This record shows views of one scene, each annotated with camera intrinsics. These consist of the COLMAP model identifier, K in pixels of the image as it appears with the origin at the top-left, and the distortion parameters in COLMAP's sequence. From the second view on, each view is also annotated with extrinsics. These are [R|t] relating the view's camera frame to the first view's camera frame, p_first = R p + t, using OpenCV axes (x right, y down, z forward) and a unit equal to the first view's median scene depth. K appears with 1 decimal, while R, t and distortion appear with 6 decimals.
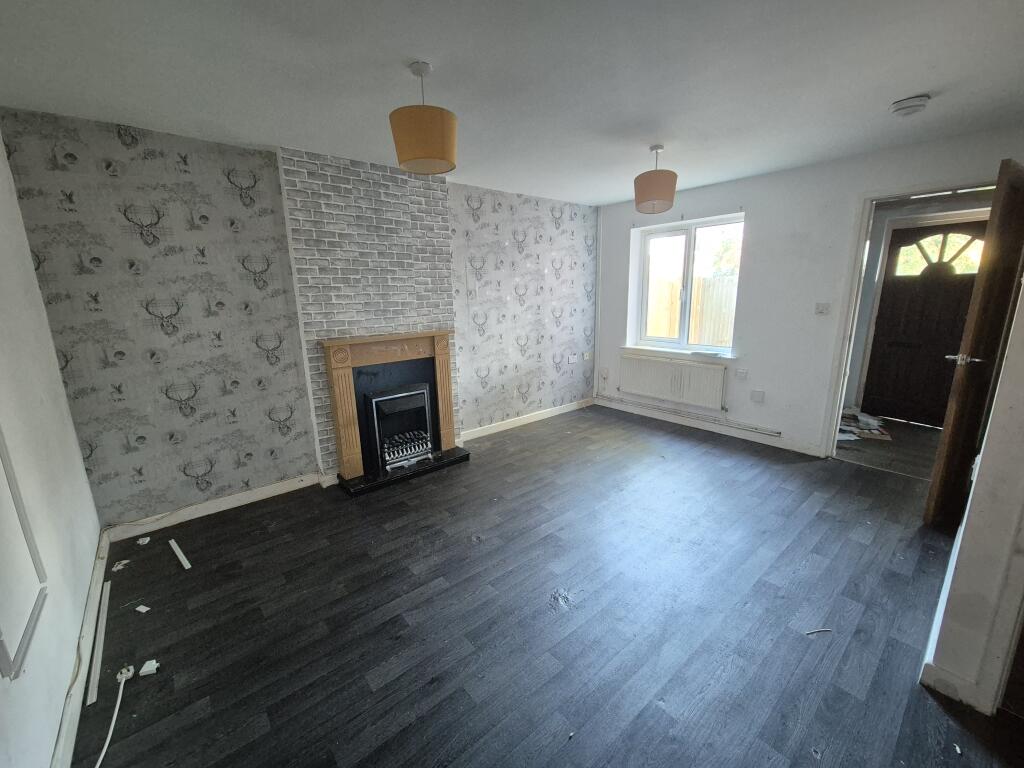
lens RADIAL K [[420.3, 0, 516.9], [0, 420.3, 381.8], [0, 0, 1]] dist [-0.001627, -0.000235]
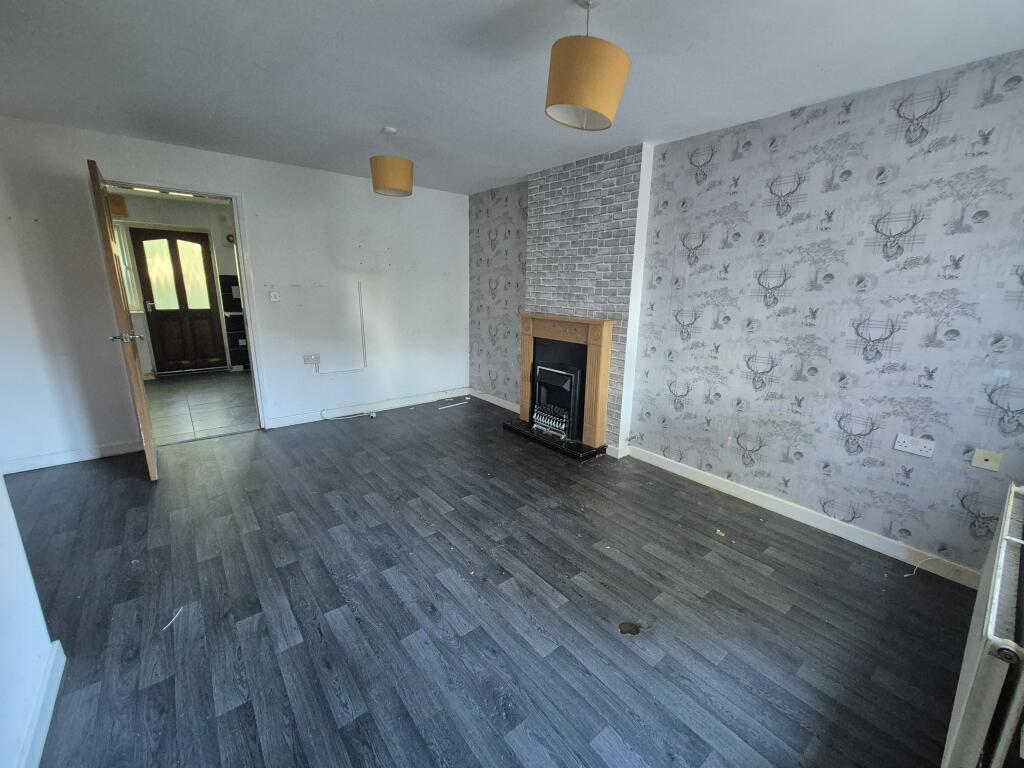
lens RADIAL K [[420.3, 0, 516.9], [0, 420.3, 381.8], [0, 0, 1]] dist [-0.001627, -0.000235]
pose [[-0.019559, 0.246596, -0.968921, 0.766646], [-0.229737, 0.942067, 0.244399, -0.179182], [0.973056, 0.227377, 0.038226, 0.818238]]
